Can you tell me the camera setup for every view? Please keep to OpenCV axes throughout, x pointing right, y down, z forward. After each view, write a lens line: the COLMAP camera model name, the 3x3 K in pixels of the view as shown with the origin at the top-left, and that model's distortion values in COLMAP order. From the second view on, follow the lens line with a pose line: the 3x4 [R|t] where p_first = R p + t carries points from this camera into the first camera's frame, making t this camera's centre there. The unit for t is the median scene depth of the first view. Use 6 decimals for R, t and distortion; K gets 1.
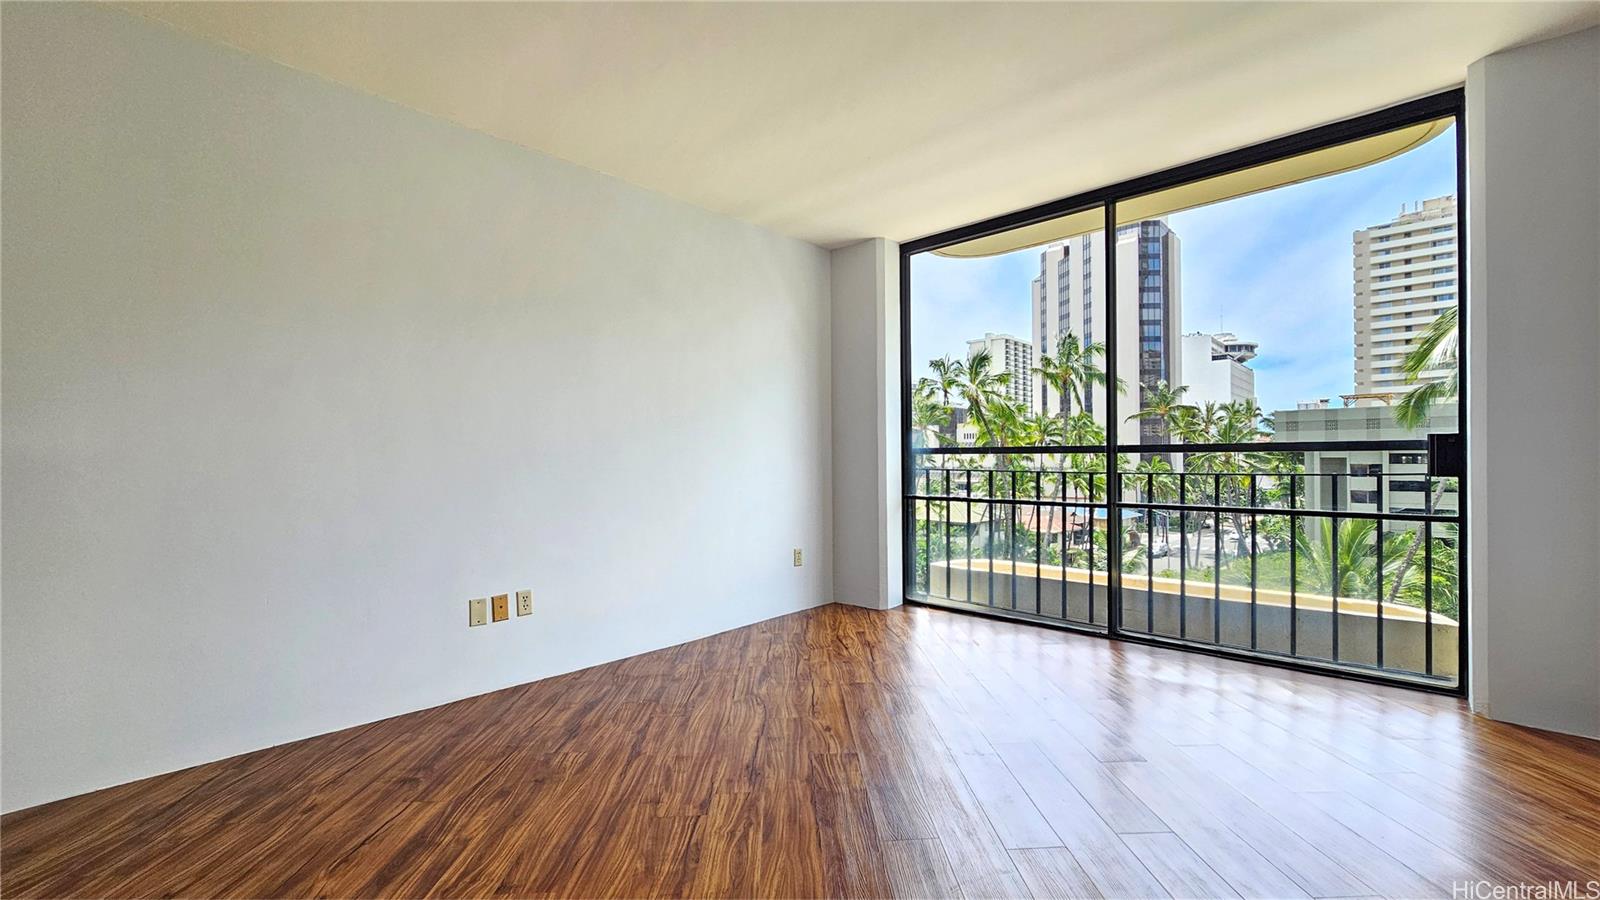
lens RADIAL K [[663.2, 0, 805.7], [0, 663.2, 493.4], [0, 0, 1]] dist [-0.000625, -0.000183]
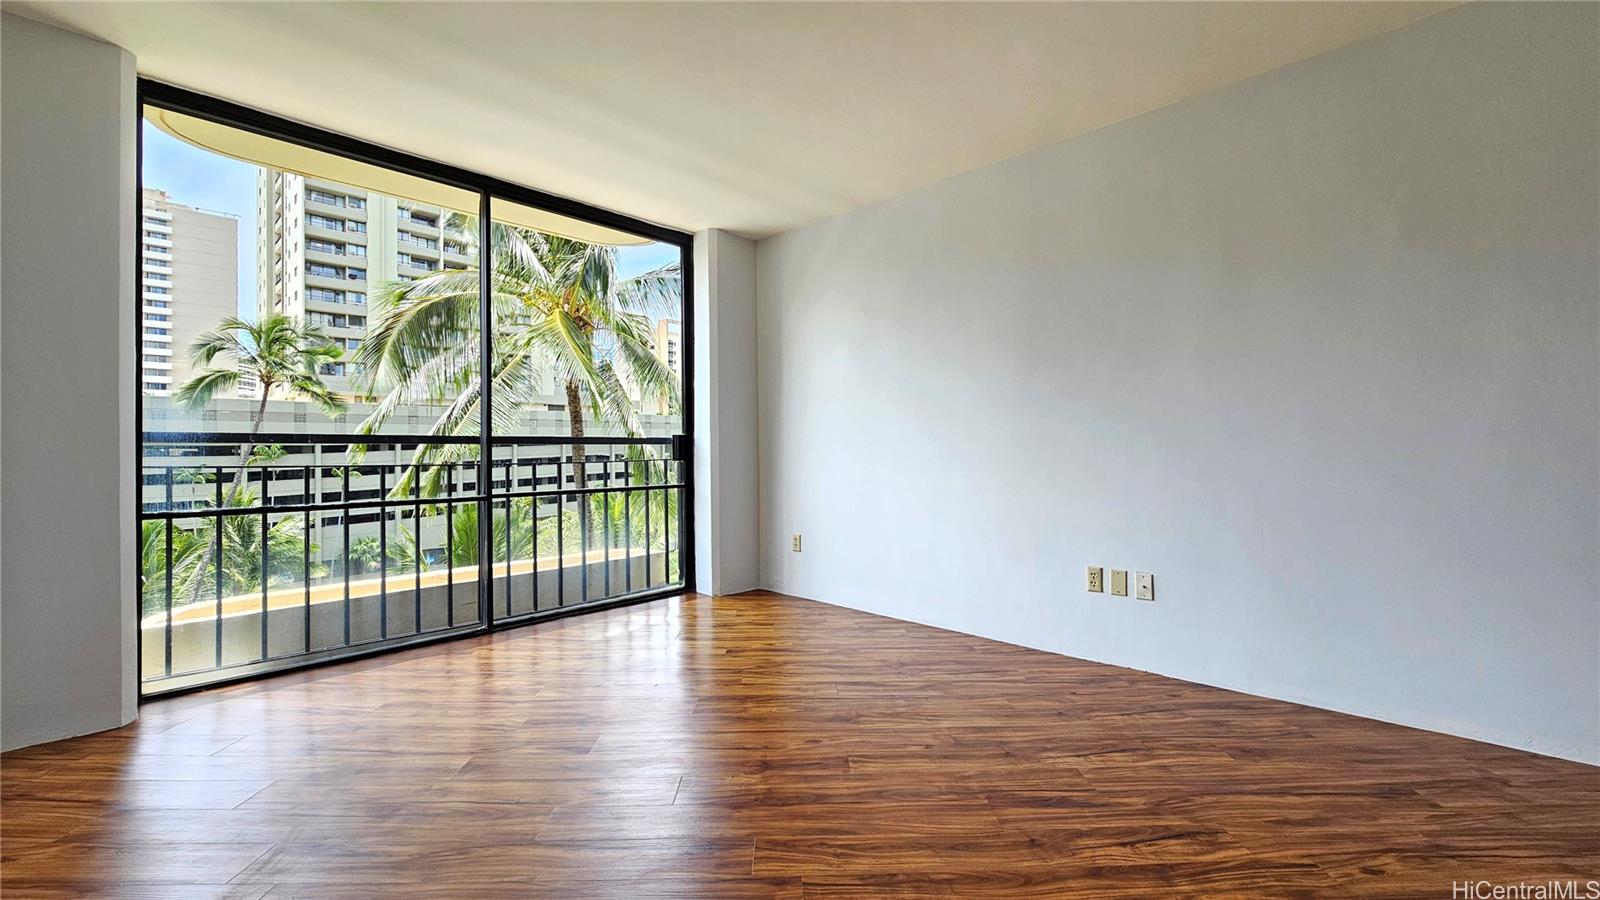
lens RADIAL K [[657.7, 0, 825.5], [0, 657.7, 433.7], [0, 0, 1]] dist [-0.000824, -0.000060]
pose [[-0.007486, 0.026124, 0.999631, -0.442686], [0.055244, 0.998143, -0.025671, -0.018427], [-0.998445, 0.055031, -0.008916, 0.428976]]
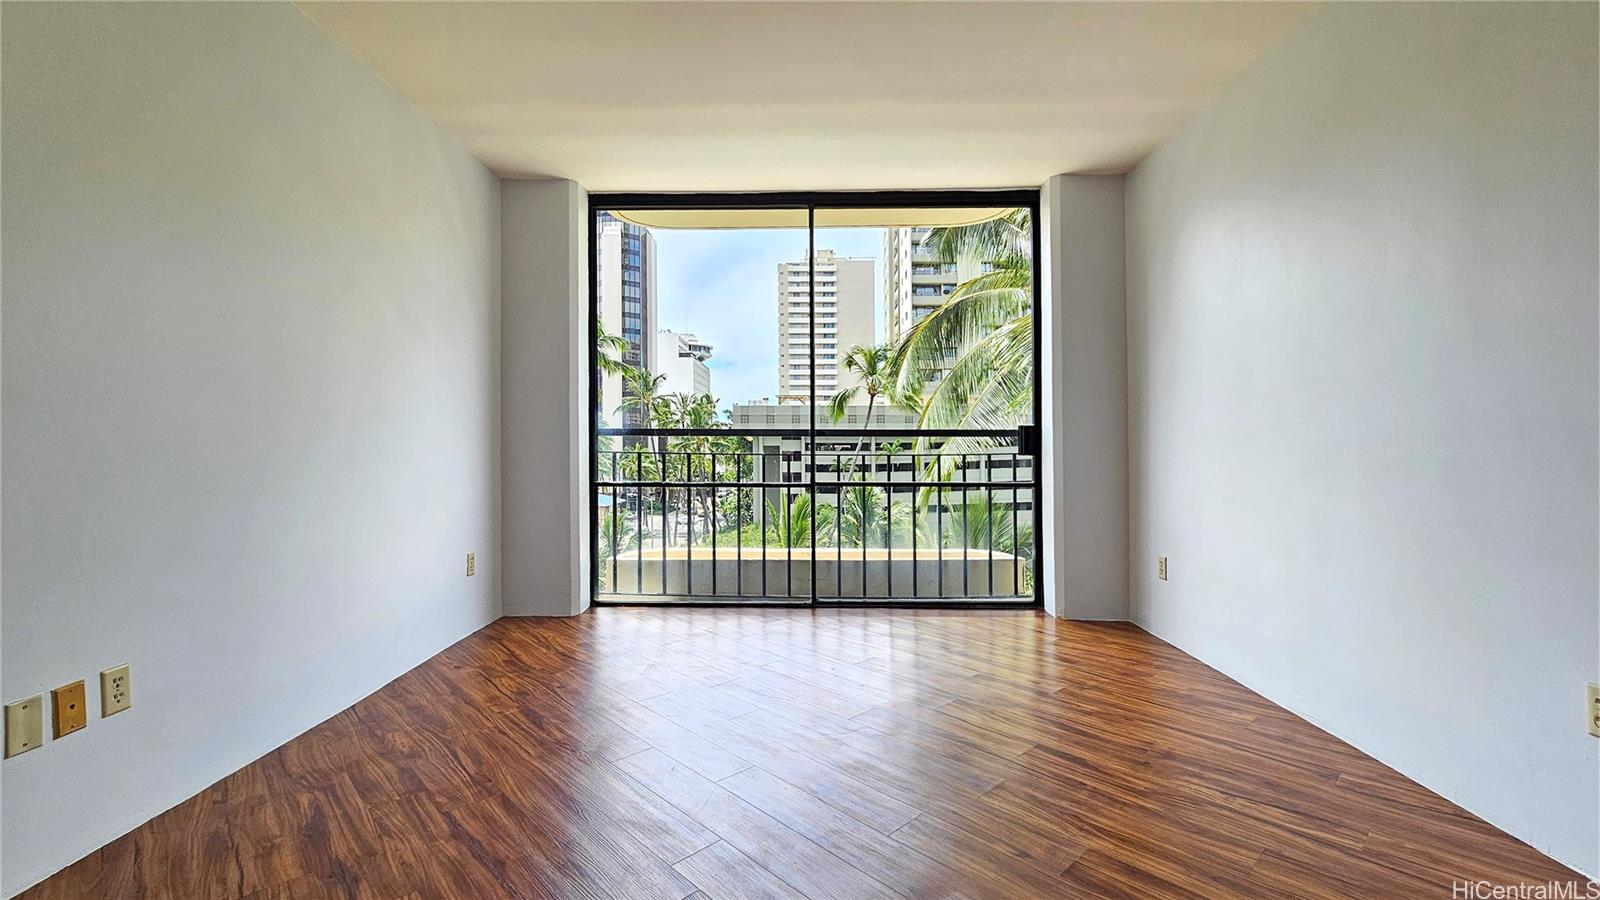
lens RADIAL K [[700.2, 0, 794.6], [0, 700.2, 464.2], [0, 0, 1]] dist [-0.001067, -0.000393]
pose [[0.746023, -0.008860, 0.665861, -0.272635], [0.025400, 0.999562, -0.015158, 0.002035], [-0.665435, 0.028221, 0.745922, 0.138461]]
